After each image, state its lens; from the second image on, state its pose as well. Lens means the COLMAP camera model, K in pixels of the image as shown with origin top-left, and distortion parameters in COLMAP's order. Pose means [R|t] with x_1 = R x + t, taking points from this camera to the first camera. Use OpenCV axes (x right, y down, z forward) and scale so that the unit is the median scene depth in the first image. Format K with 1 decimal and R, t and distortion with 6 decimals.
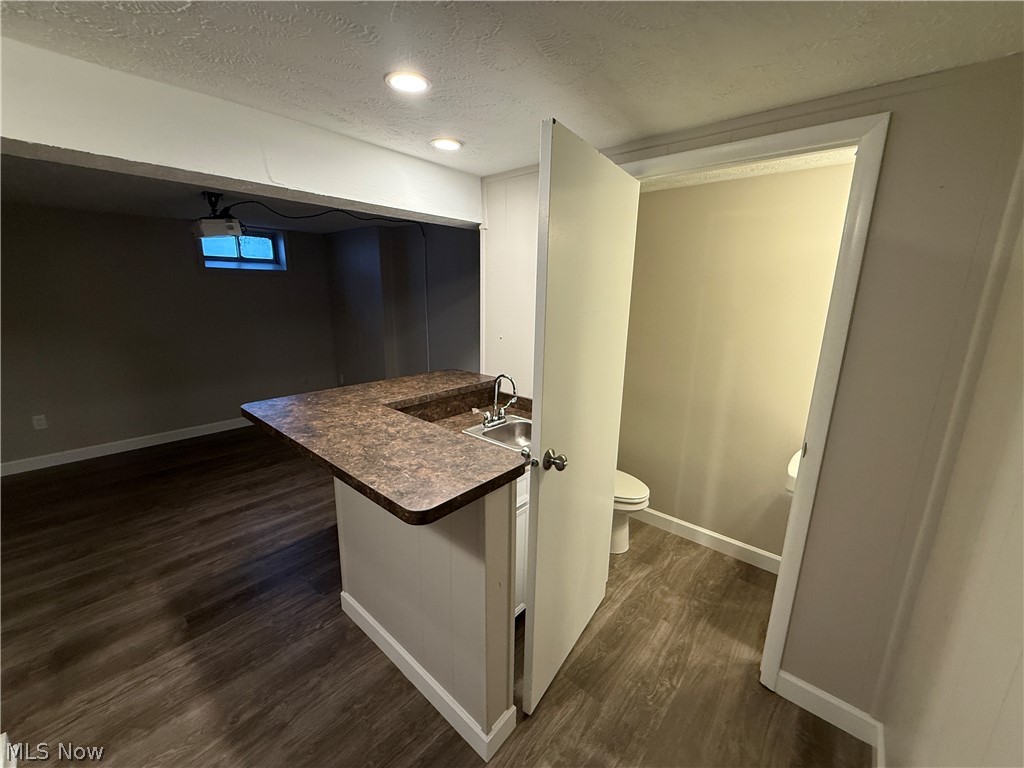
lens RADIAL K [[409.2, 0, 509.2], [0, 409.2, 383.4], [0, 0, 1]] dist [0.000629, 0.000855]
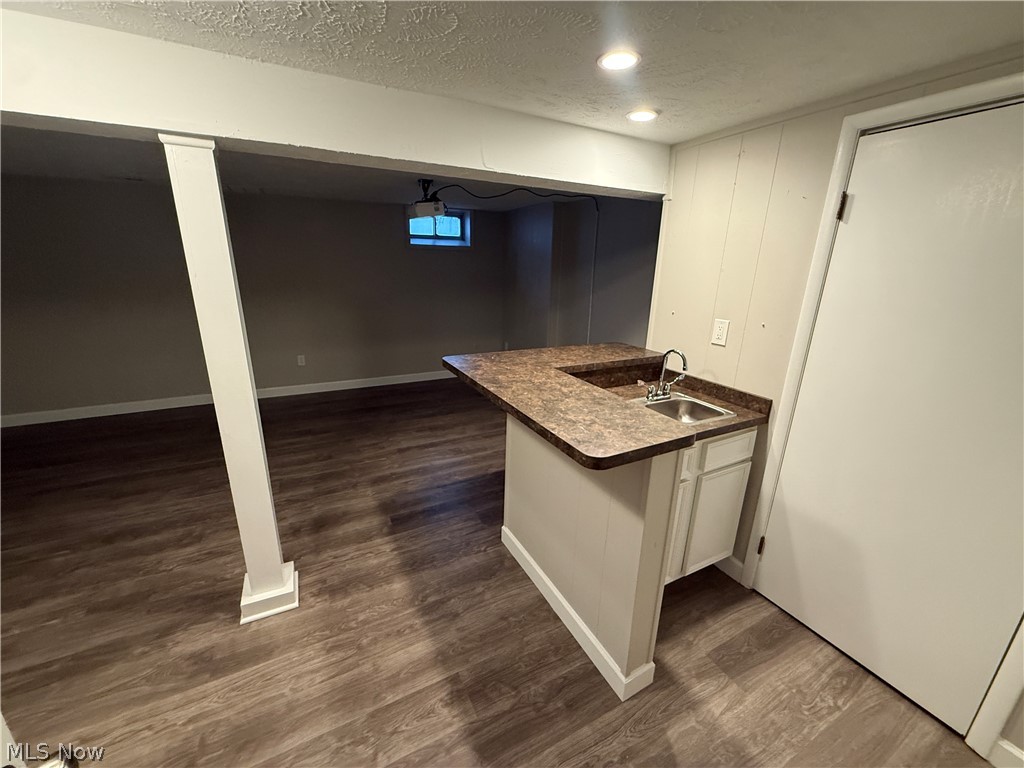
lens RADIAL K [[409.2, 0, 509.7], [0, 409.2, 383.6], [0, 0, 1]] dist [0.000629, 0.000855]
pose [[0.932918, 0.107017, -0.343819, -0.036451], [-0.088014, 0.993624, 0.070459, 0.025055], [0.349168, -0.035472, 0.936389, -0.069469]]
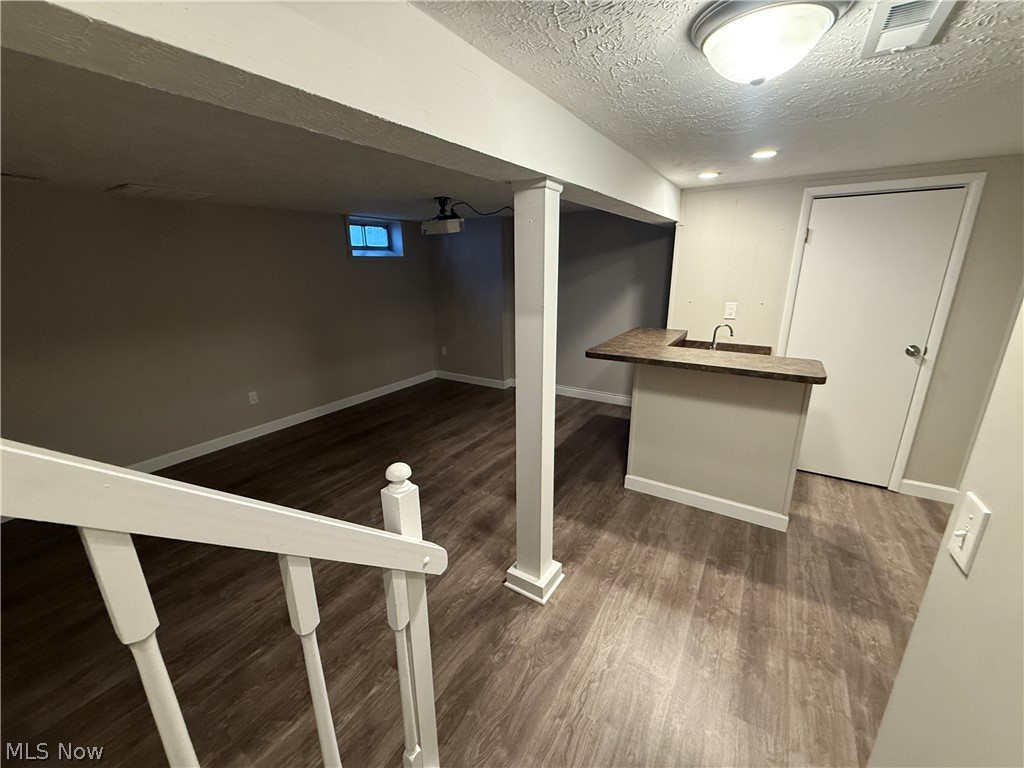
lens RADIAL K [[409.2, 0, 509.3], [0, 409.2, 383.0], [0, 0, 1]] dist [0.000629, 0.000855]
pose [[0.987210, -0.072395, 0.142042, -1.075919], [0.064525, 0.996155, 0.059255, 0.057195], [-0.145786, -0.049332, 0.988085, -0.425778]]
